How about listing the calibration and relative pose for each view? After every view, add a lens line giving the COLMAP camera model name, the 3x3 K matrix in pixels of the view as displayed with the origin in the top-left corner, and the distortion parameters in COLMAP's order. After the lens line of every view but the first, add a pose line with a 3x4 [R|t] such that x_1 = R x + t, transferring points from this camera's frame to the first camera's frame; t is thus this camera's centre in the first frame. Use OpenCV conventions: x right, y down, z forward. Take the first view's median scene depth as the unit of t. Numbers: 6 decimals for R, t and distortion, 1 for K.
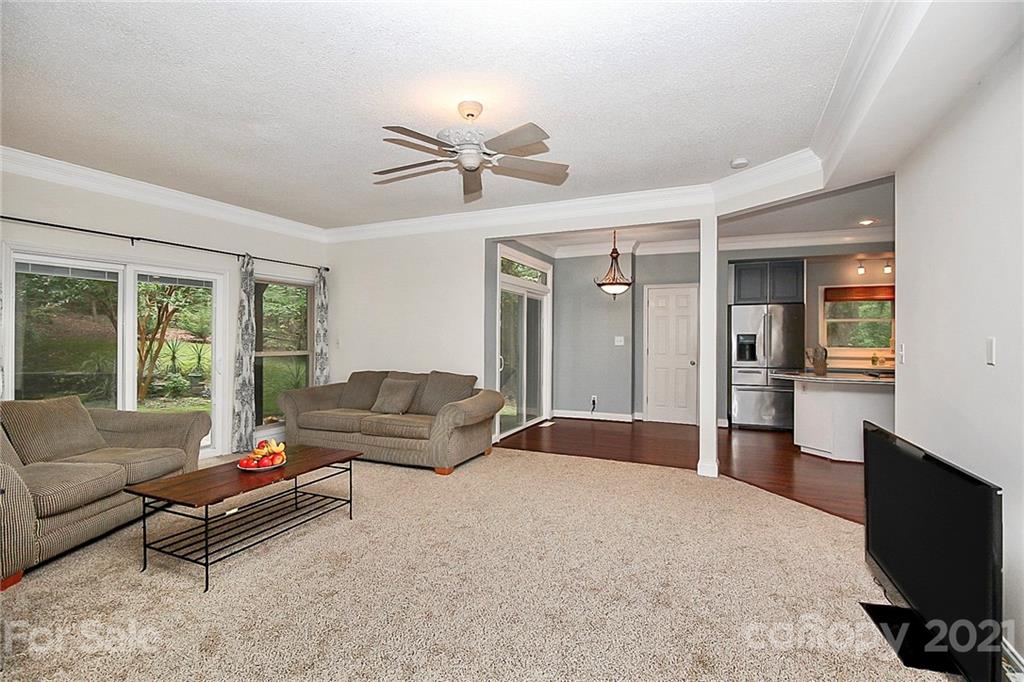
lens RADIAL K [[483.2, 0, 511.1], [0, 483.2, 327.0], [0, 0, 1]] dist [-0.000451, -0.000199]
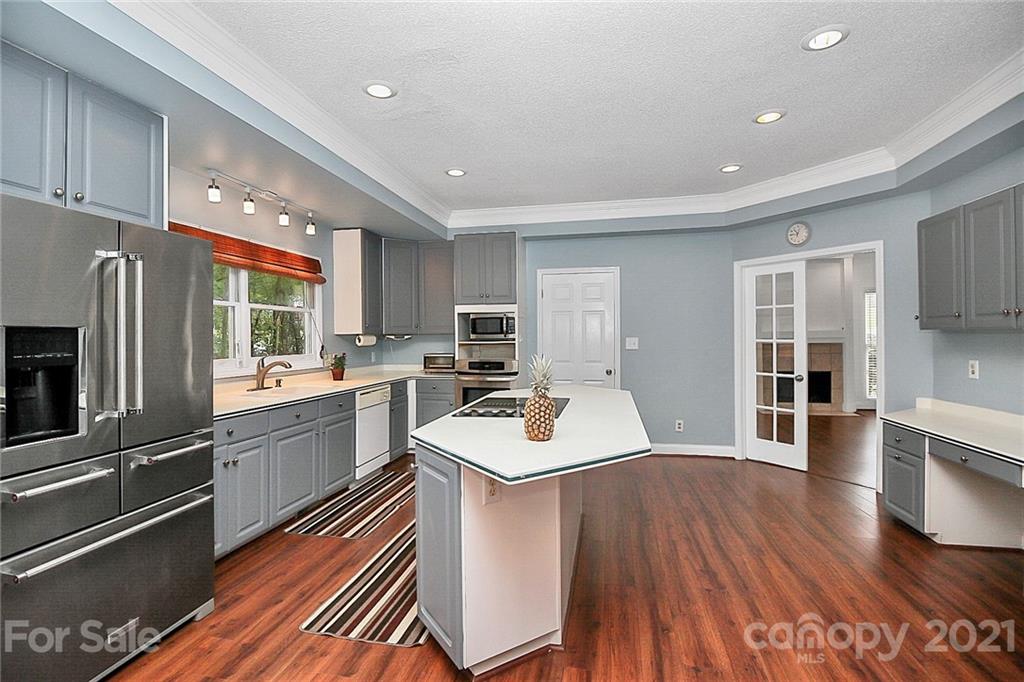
lens RADIAL K [[476.9, 0, 506.8], [0, 476.9, 335.5], [0, 0, 1]] dist [0.001540, -0.011524]
pose [[-0.219074, 0.001490, 0.975707, 0.210571], [-0.006342, 0.999976, -0.002951, 0.019166], [-0.975688, -0.006834, -0.219059, 0.806752]]
